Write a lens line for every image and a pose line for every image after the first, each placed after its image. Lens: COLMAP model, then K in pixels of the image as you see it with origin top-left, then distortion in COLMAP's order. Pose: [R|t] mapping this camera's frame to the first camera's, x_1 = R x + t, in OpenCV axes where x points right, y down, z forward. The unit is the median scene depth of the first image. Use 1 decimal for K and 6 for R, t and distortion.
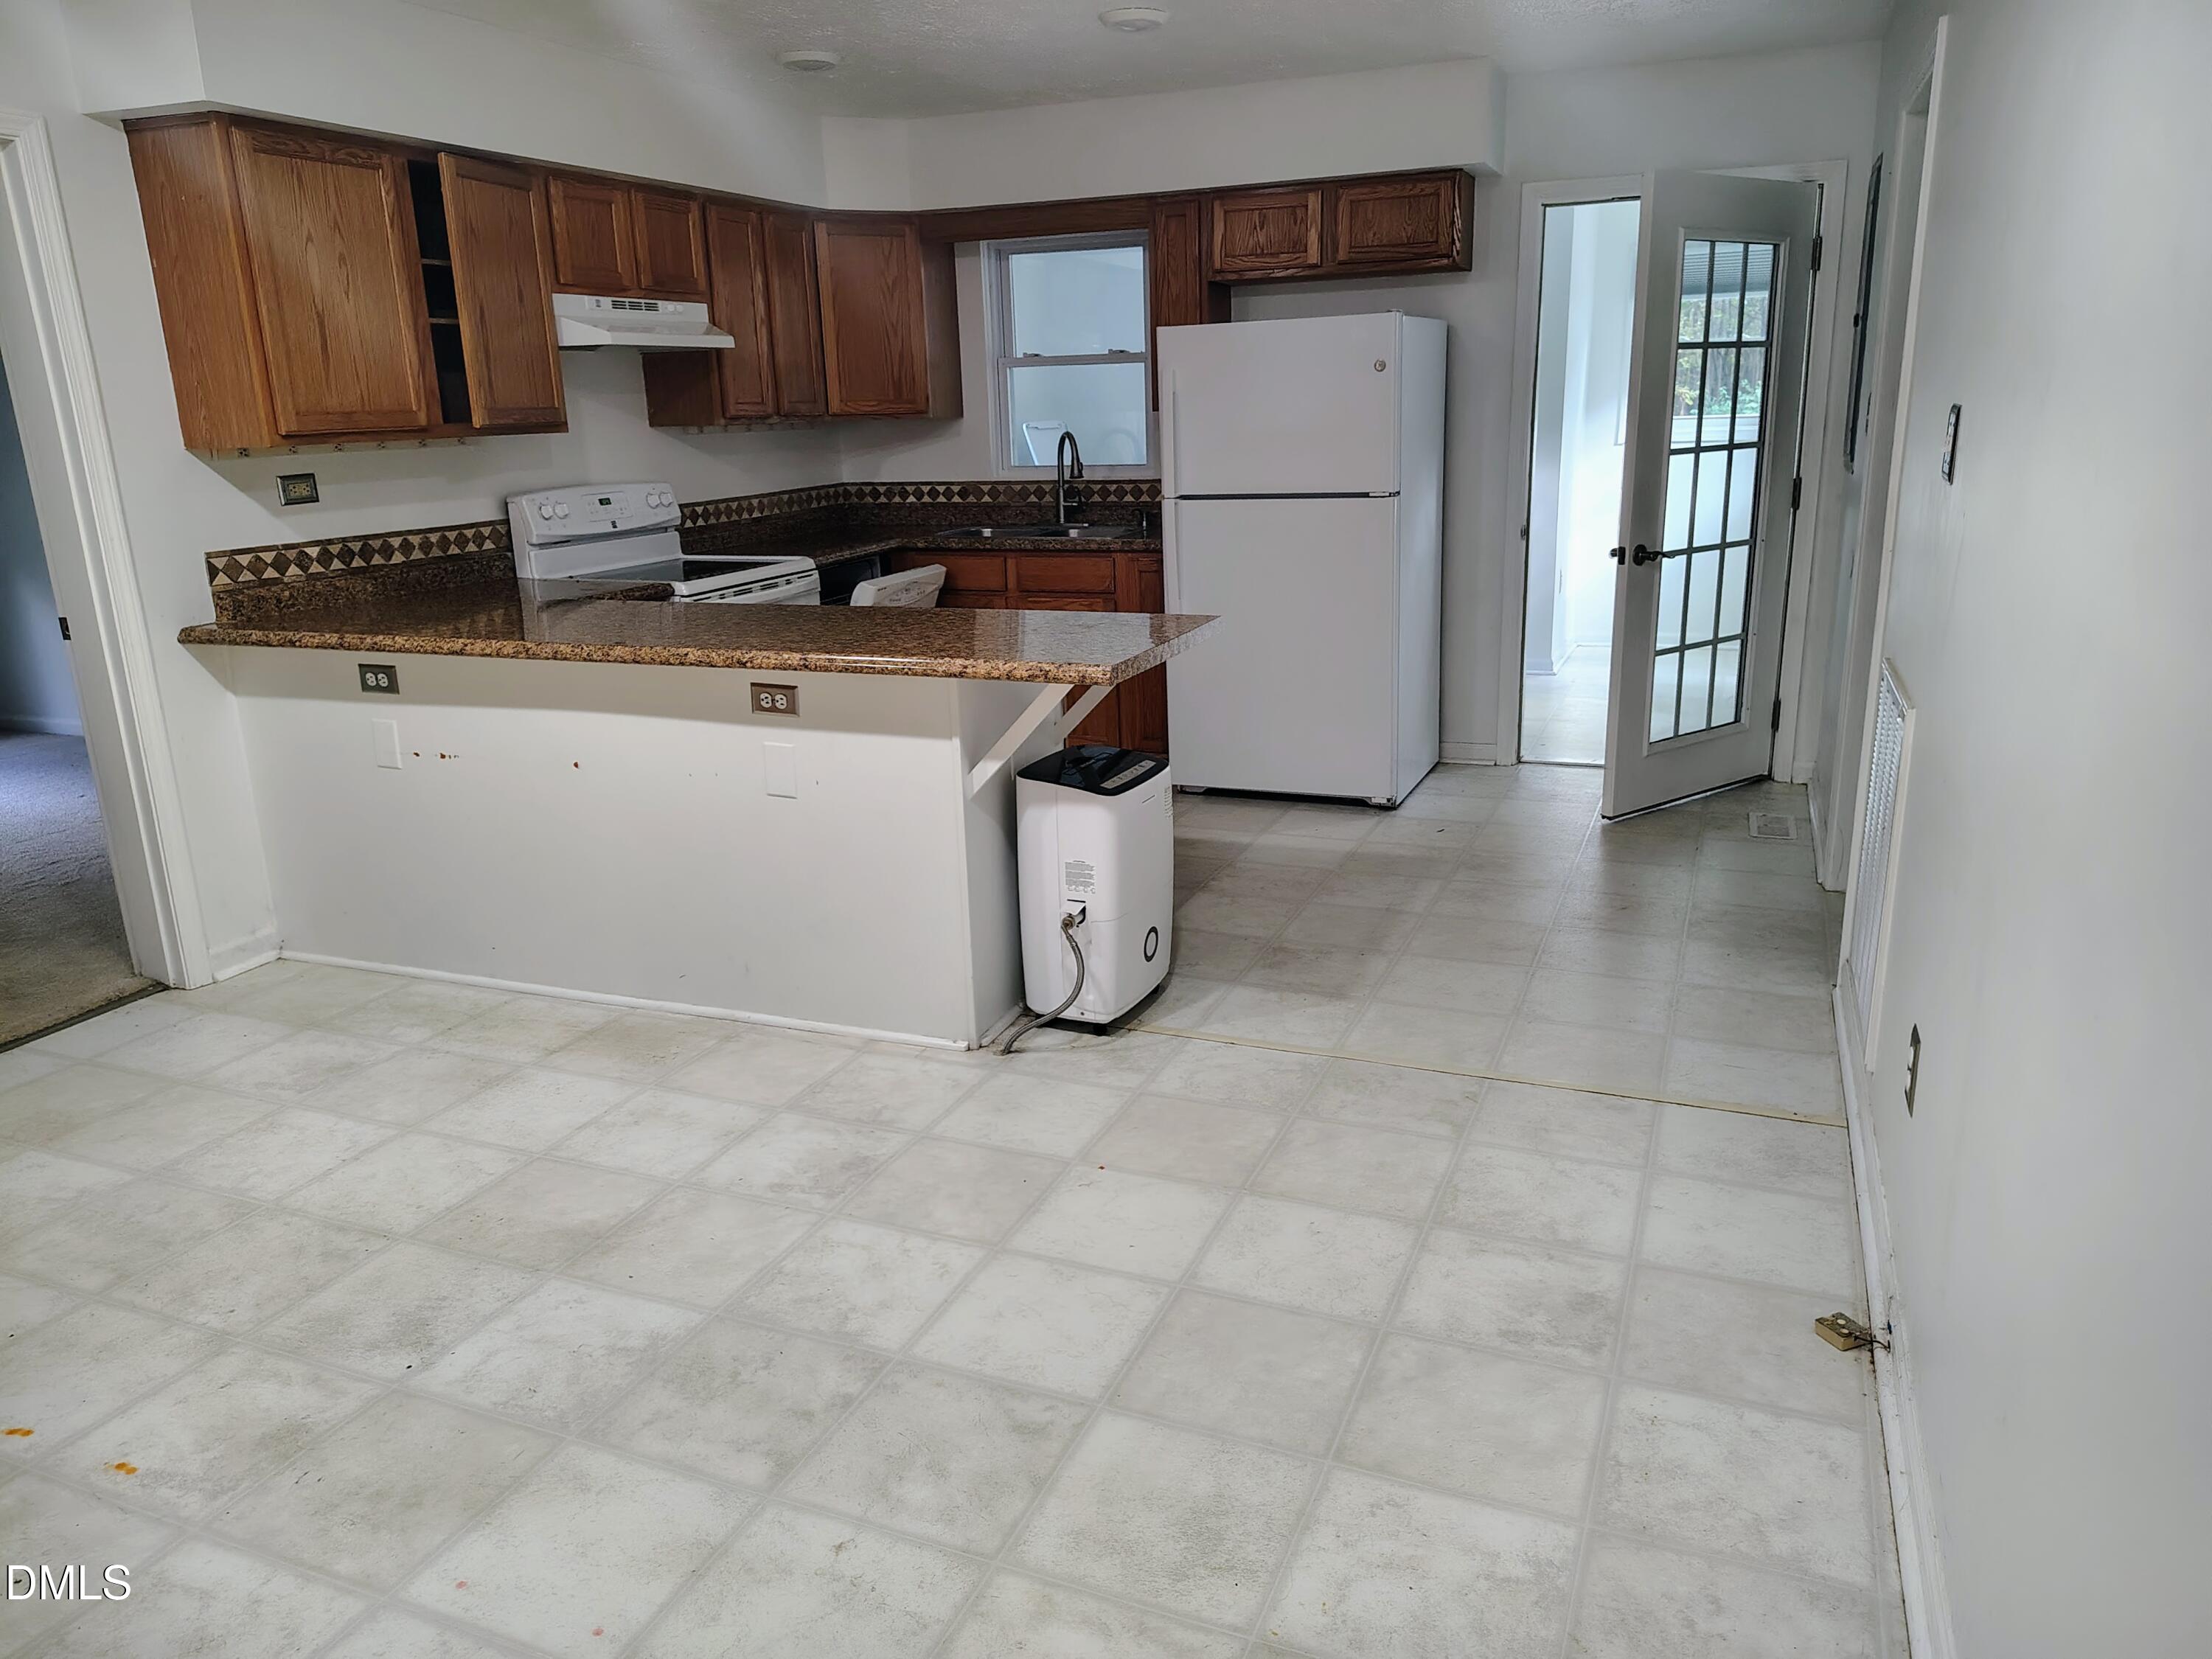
lens RADIAL K [[1520.8, 0, 1090.8], [0, 1520.8, 818.6], [0, 0, 1]] dist [0.040506, -0.018685]
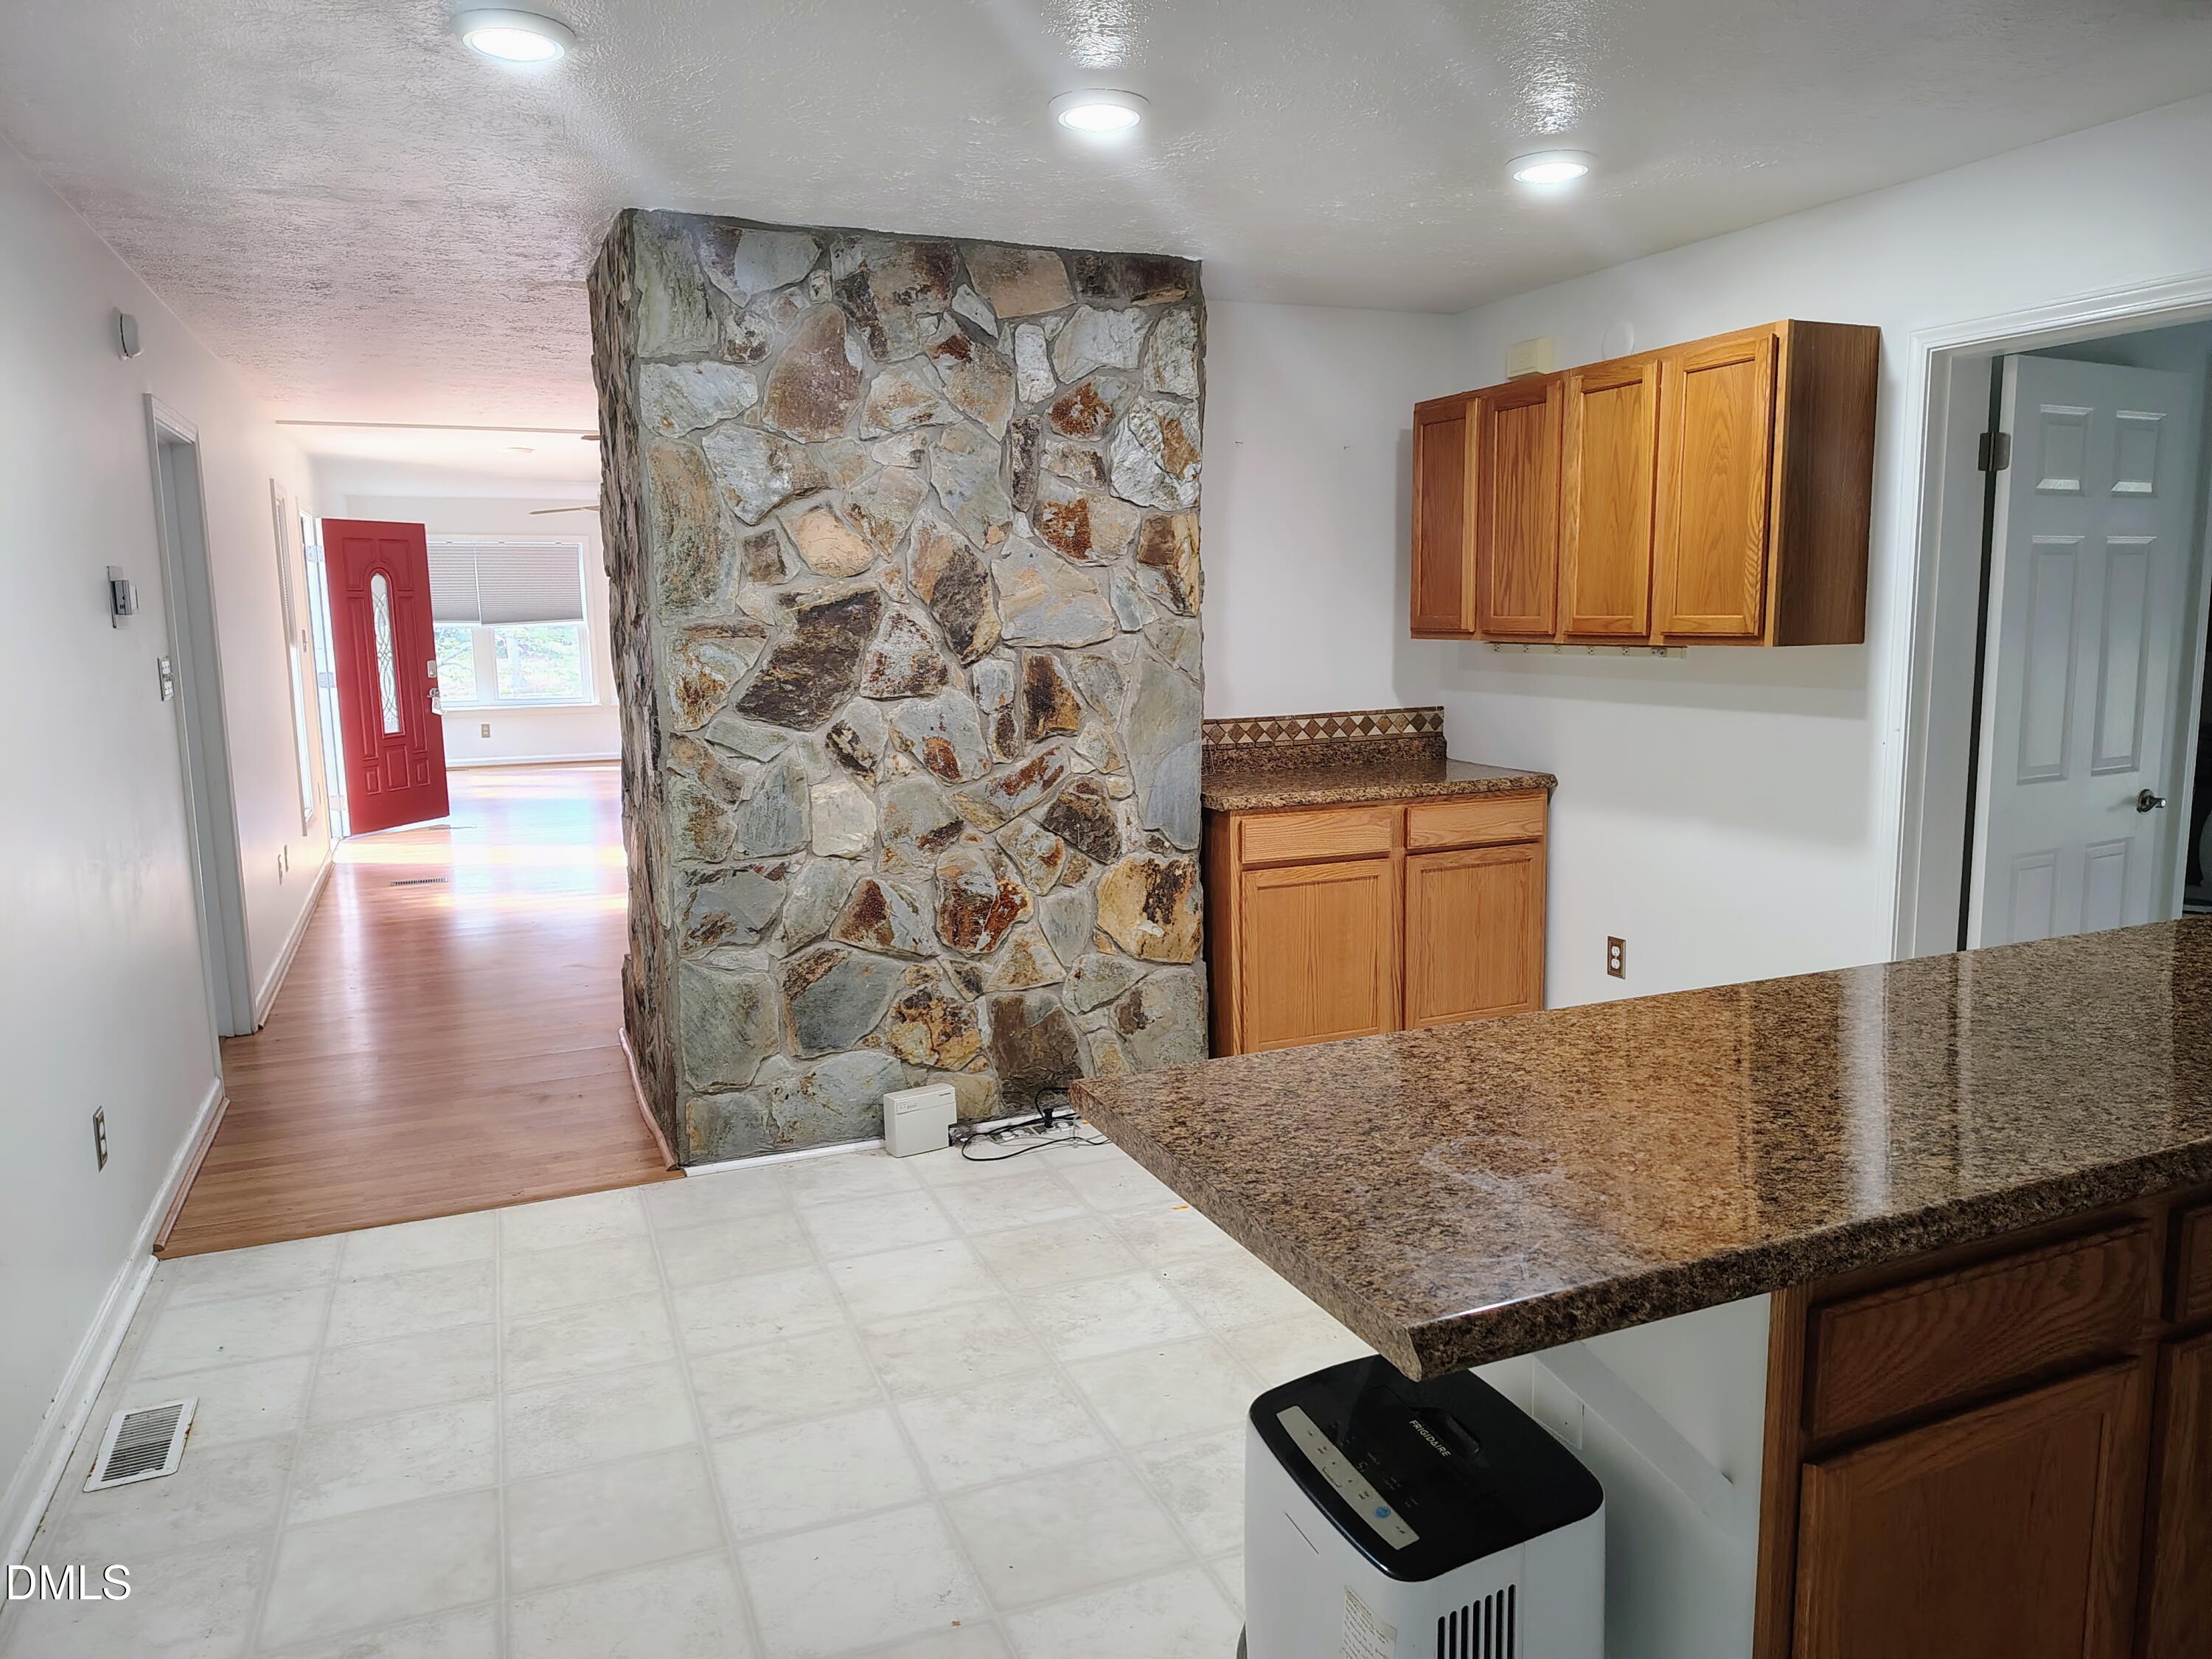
lens RADIAL K [[1520.8, 0, 1097.6], [0, 1520.8, 823.2], [0, 0, 1]] dist [0.040506, -0.018685]
pose [[-0.701847, 0.145088, -0.697395, 0.568835], [-0.153095, 0.925435, 0.346602, -0.551018], [0.695681, 0.350029, -0.627302, 1.802846]]
